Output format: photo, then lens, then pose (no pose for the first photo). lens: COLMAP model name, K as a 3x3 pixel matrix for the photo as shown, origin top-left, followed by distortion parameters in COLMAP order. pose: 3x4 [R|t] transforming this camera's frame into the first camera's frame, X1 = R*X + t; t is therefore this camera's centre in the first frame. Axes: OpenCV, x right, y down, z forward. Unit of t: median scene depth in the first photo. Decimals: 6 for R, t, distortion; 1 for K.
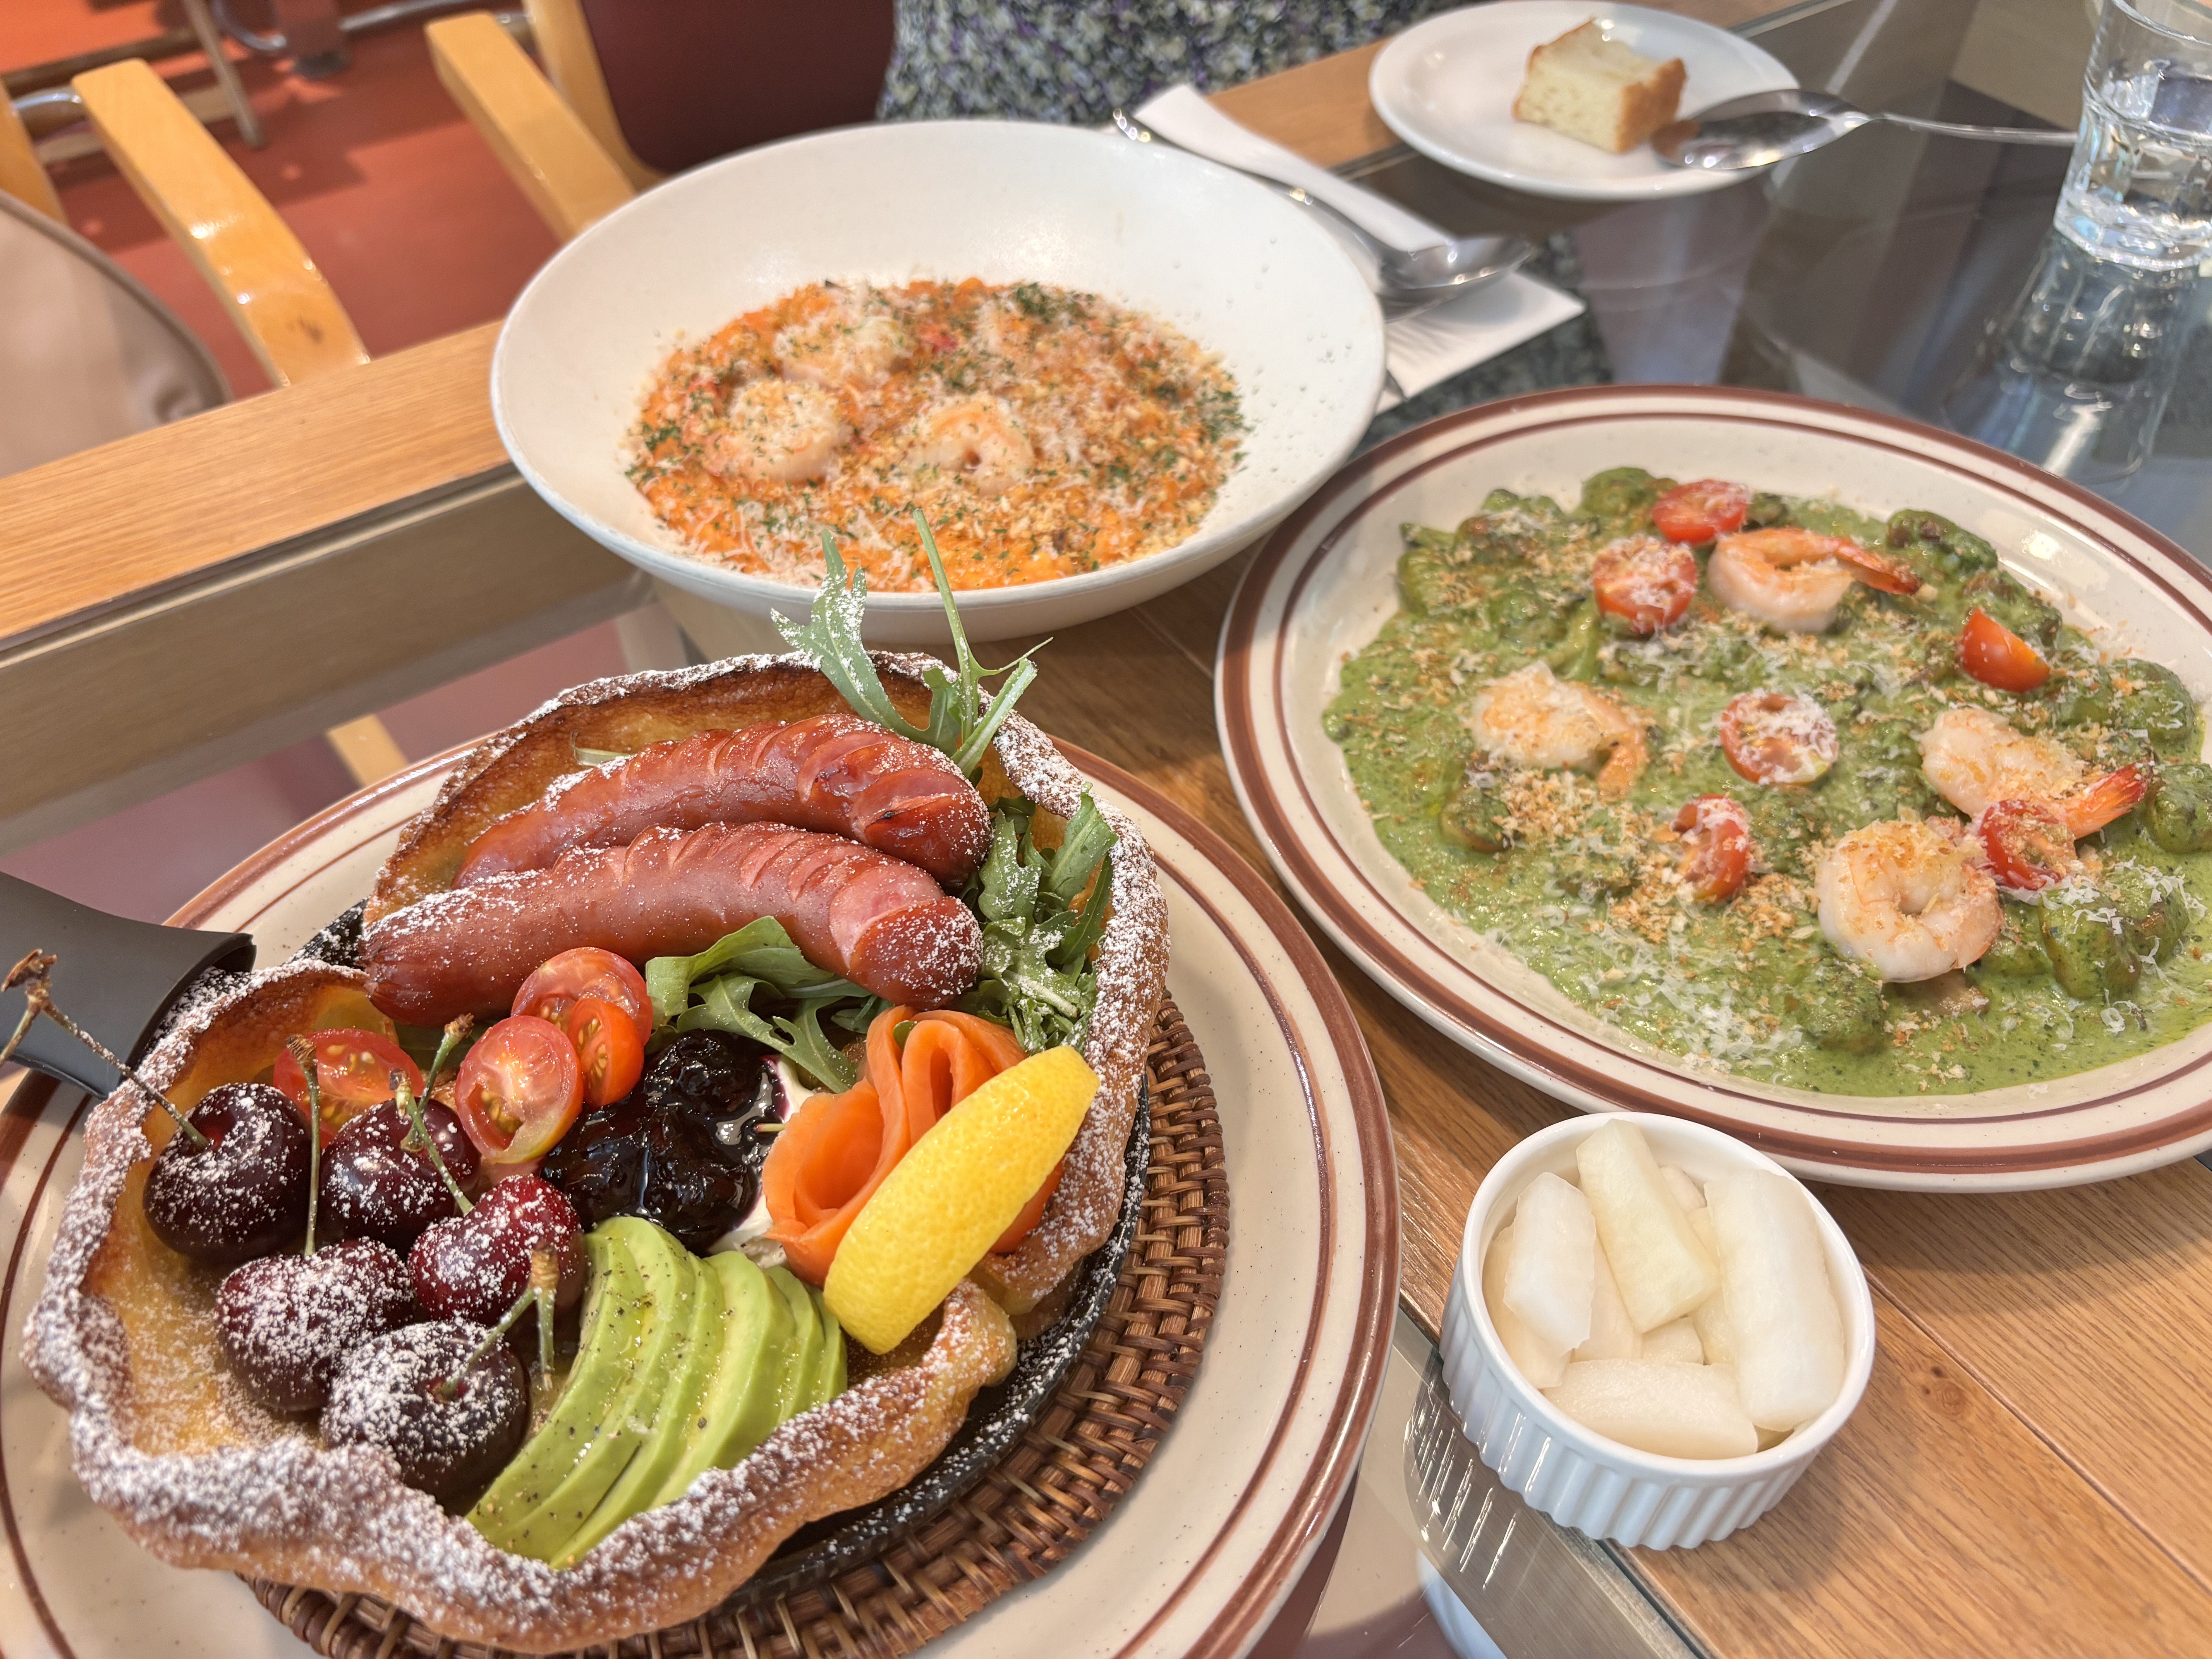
lens RADIAL K [[1710.1, 0, 1117.5], [0, 1710.1, 825.4], [0, 0, 1]] dist [-0.064084, 0.173919]
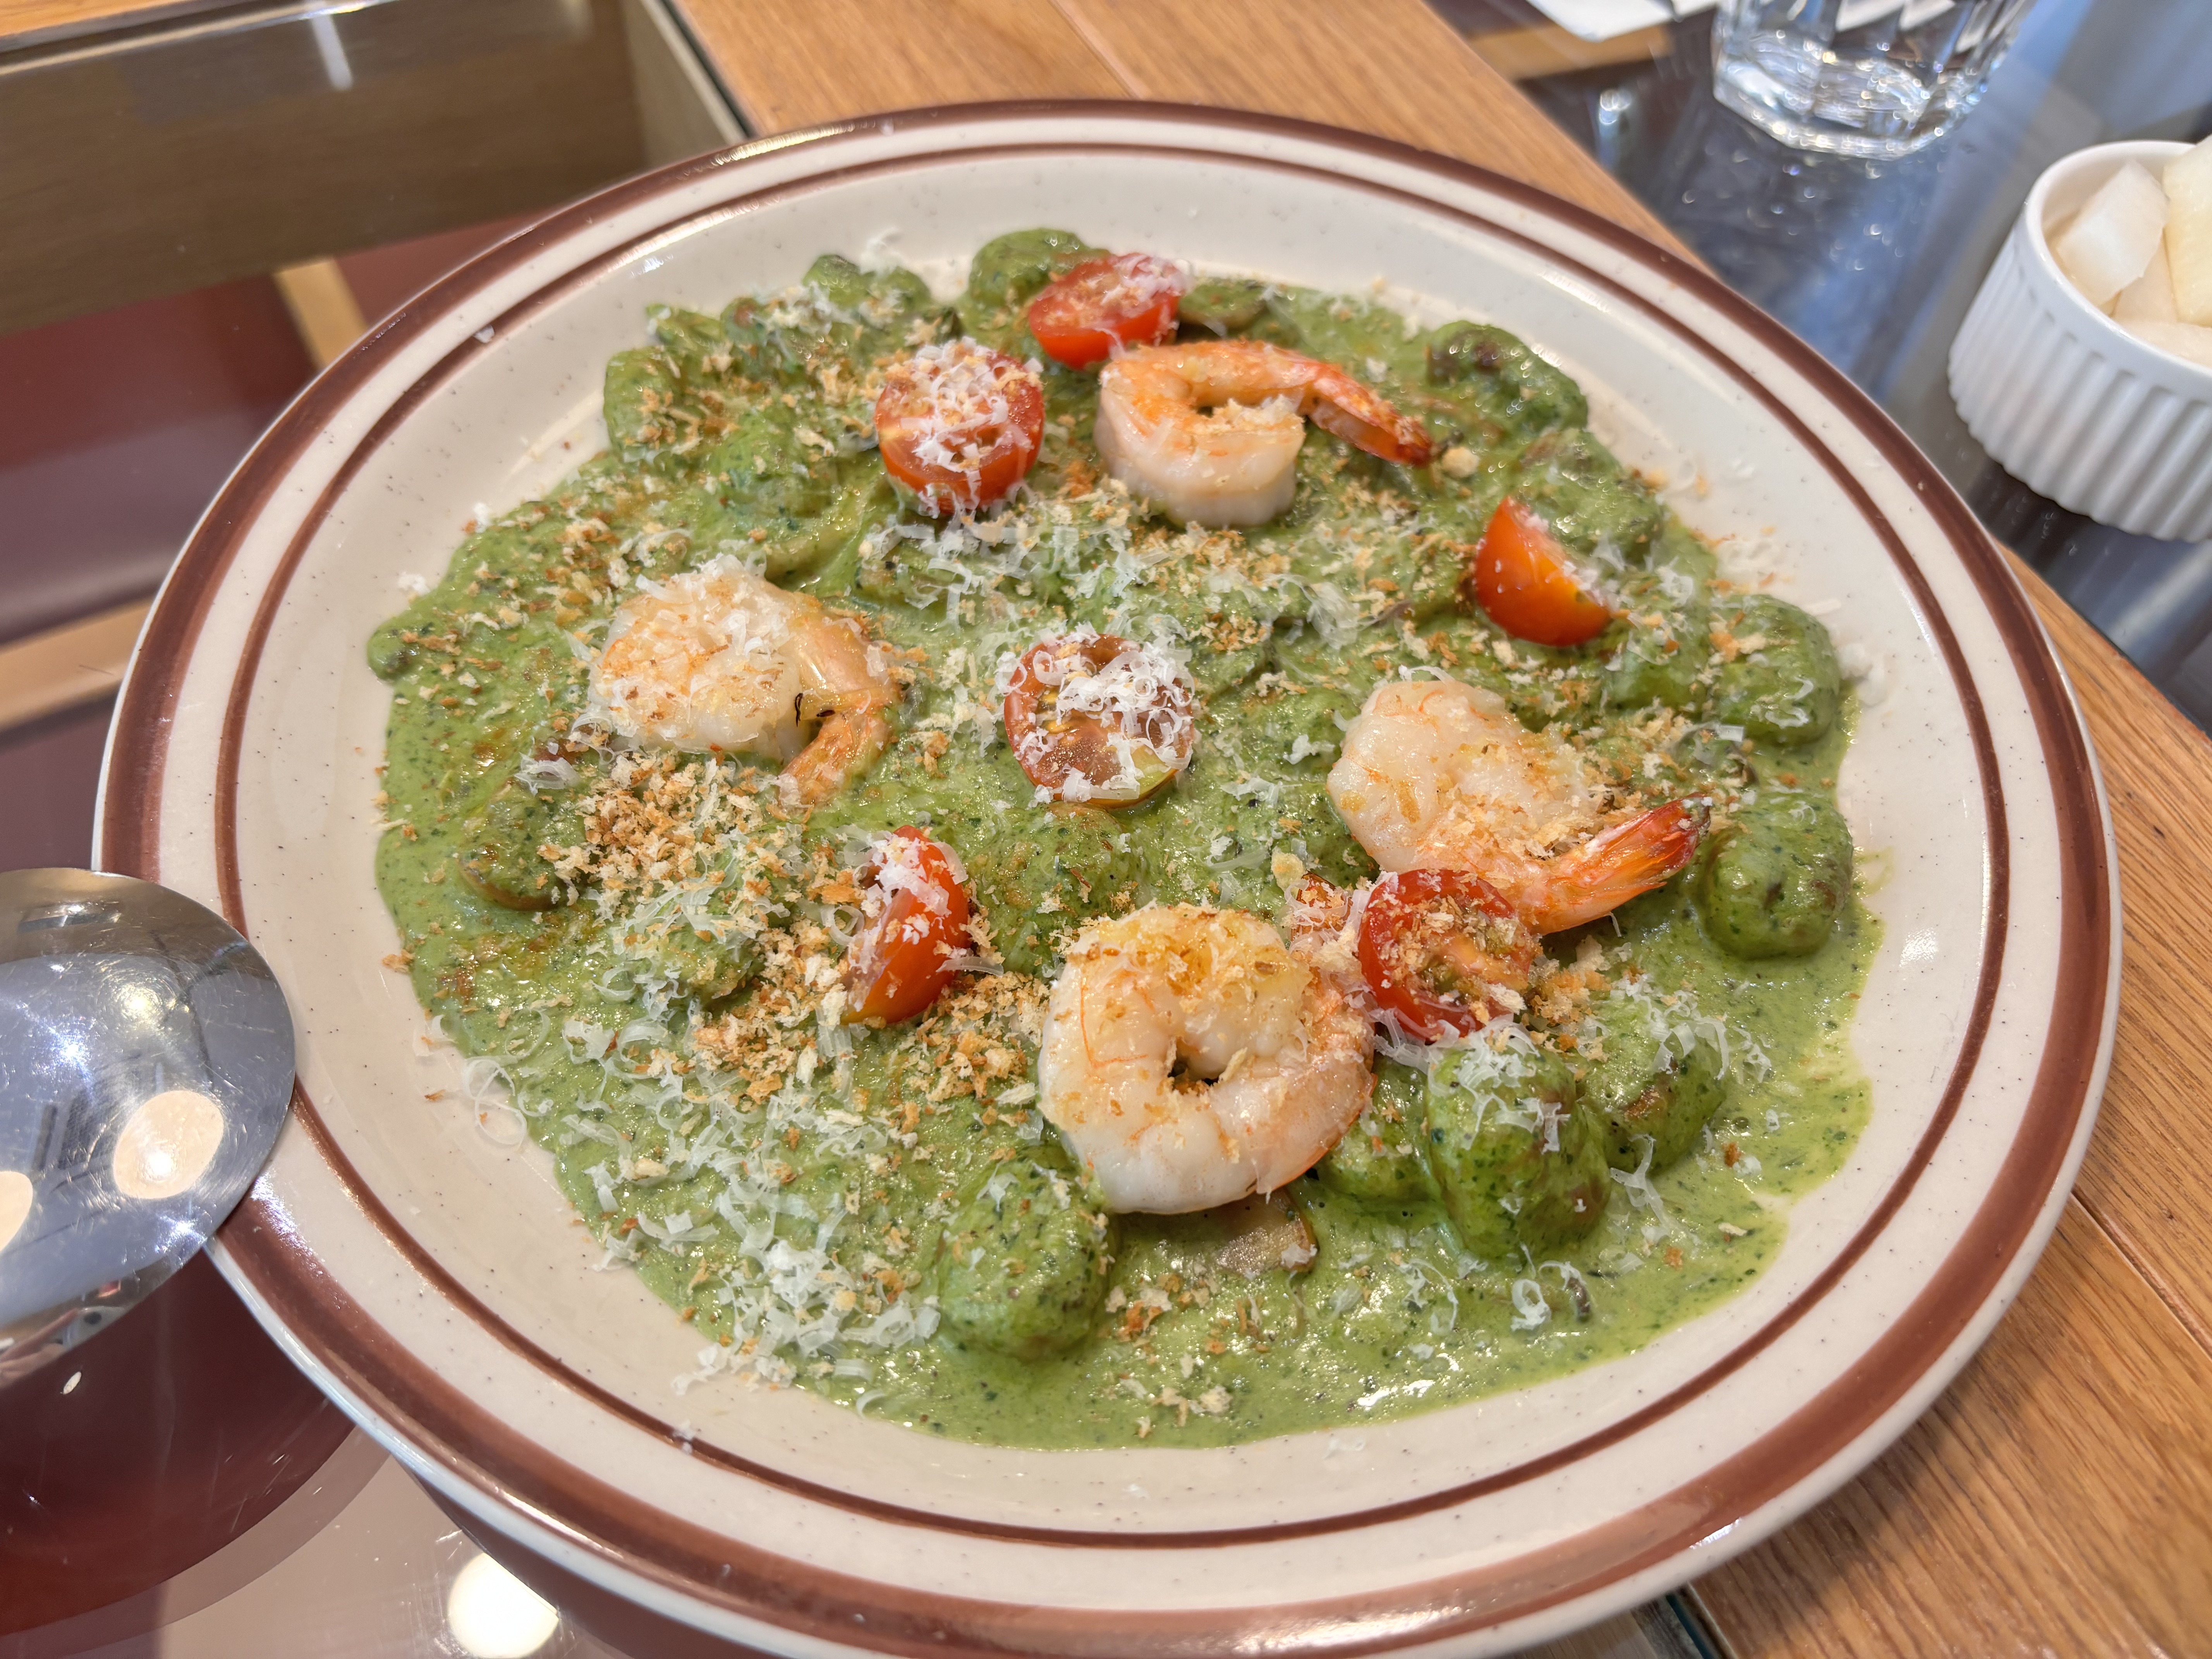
lens RADIAL K [[1702.0, 0, 1106.0], [0, 1702.0, 829.5], [0, 0, 1]] dist [0.050216, 0.000237]
pose [[0.999053, 0.043022, 0.006502, 0.425302], [-0.043487, 0.992193, 0.116881, -0.088353], [-0.001423, -0.117053, 0.993125, 0.464975]]
